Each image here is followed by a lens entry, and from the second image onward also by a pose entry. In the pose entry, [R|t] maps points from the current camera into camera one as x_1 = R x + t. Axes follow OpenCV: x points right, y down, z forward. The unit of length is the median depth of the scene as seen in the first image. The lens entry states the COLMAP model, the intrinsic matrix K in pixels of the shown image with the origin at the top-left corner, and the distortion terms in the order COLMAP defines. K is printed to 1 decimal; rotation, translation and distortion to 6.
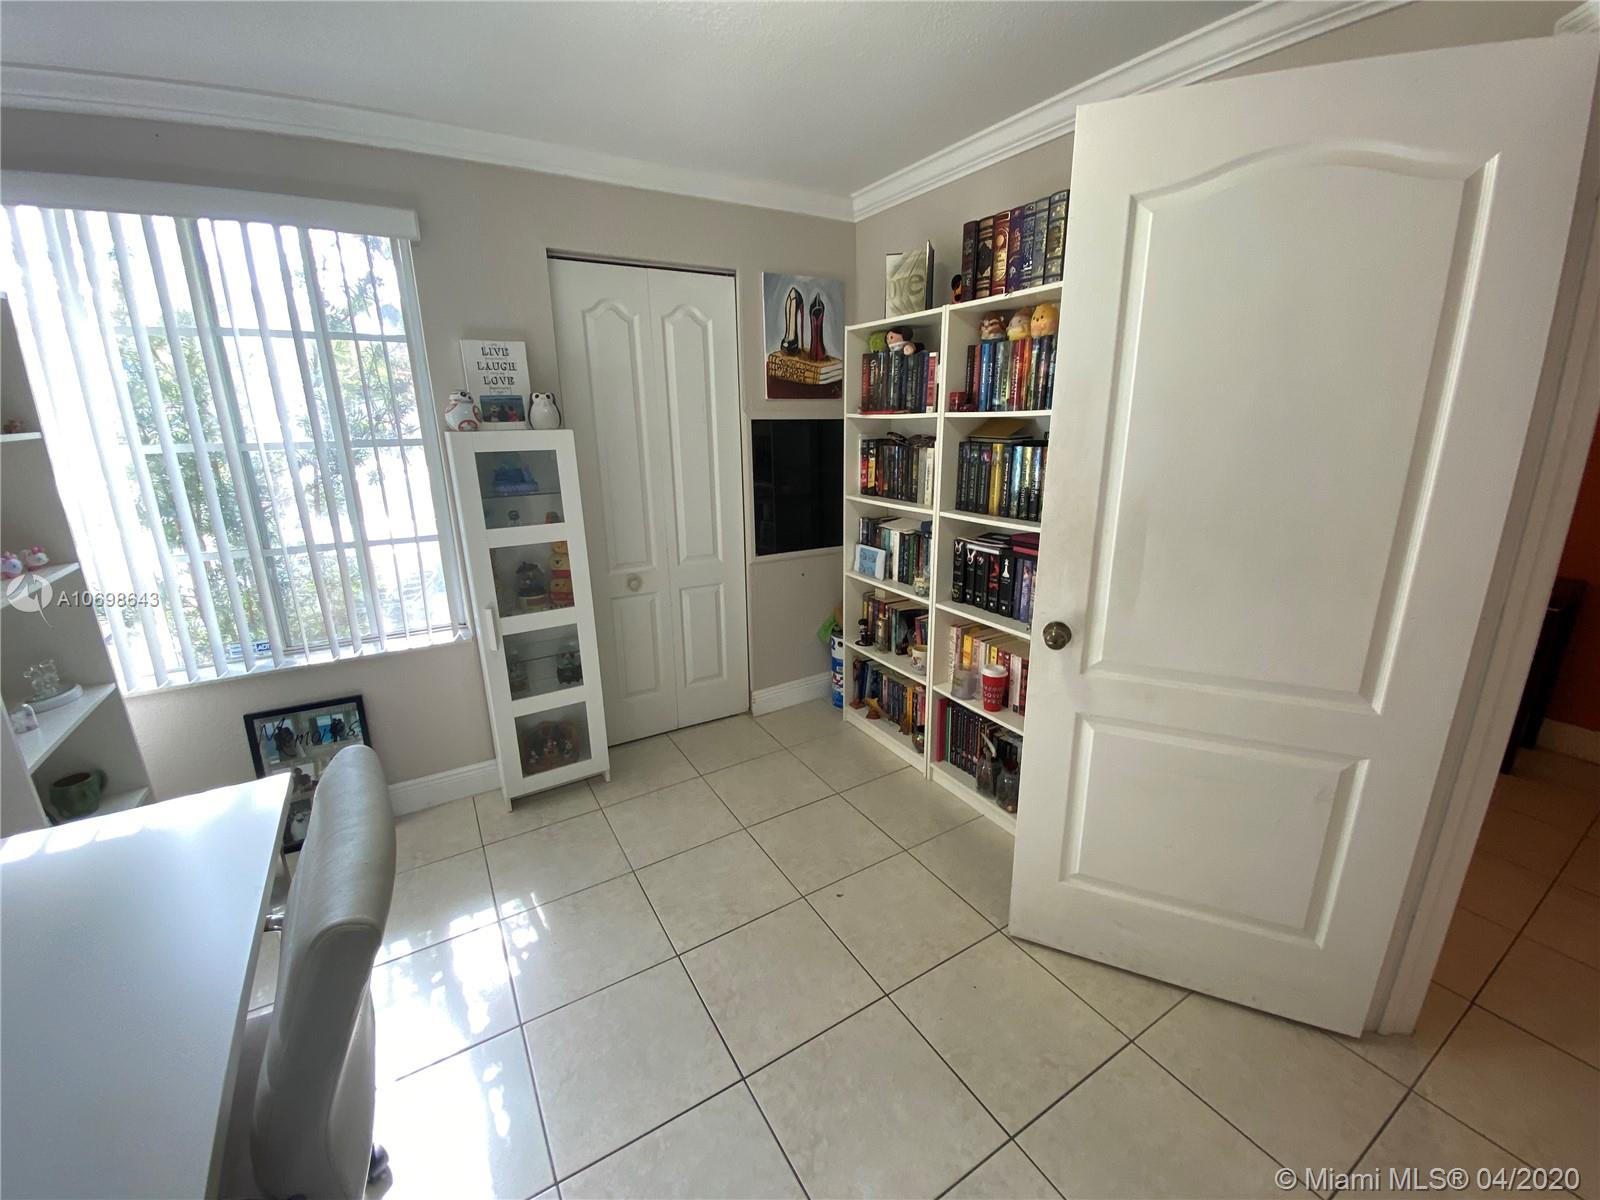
lens RADIAL K [[649.4, 0, 800.7], [0, 649.4, 599.5], [0, 0, 1]] dist [0.001234, -0.011754]
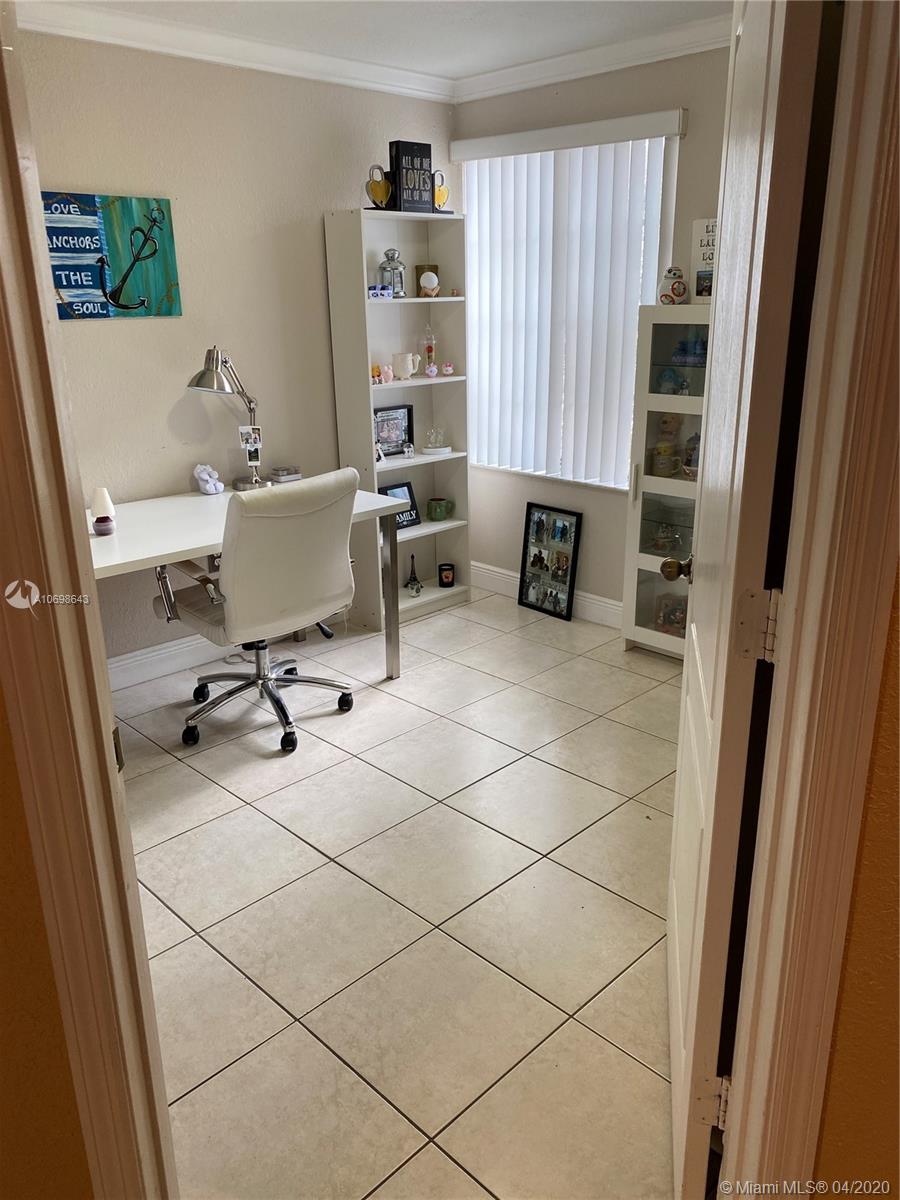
lens RADIAL K [[922.8, 0, 450.2], [0, 922.8, 596.9], [0, 0, 1]] dist [0.040157, -0.042739]
pose [[0.238978, 0.315870, -0.918213, 1.015770], [-0.258220, 0.932237, 0.253489, -0.095996], [0.936062, 0.176522, 0.304348, 0.244284]]
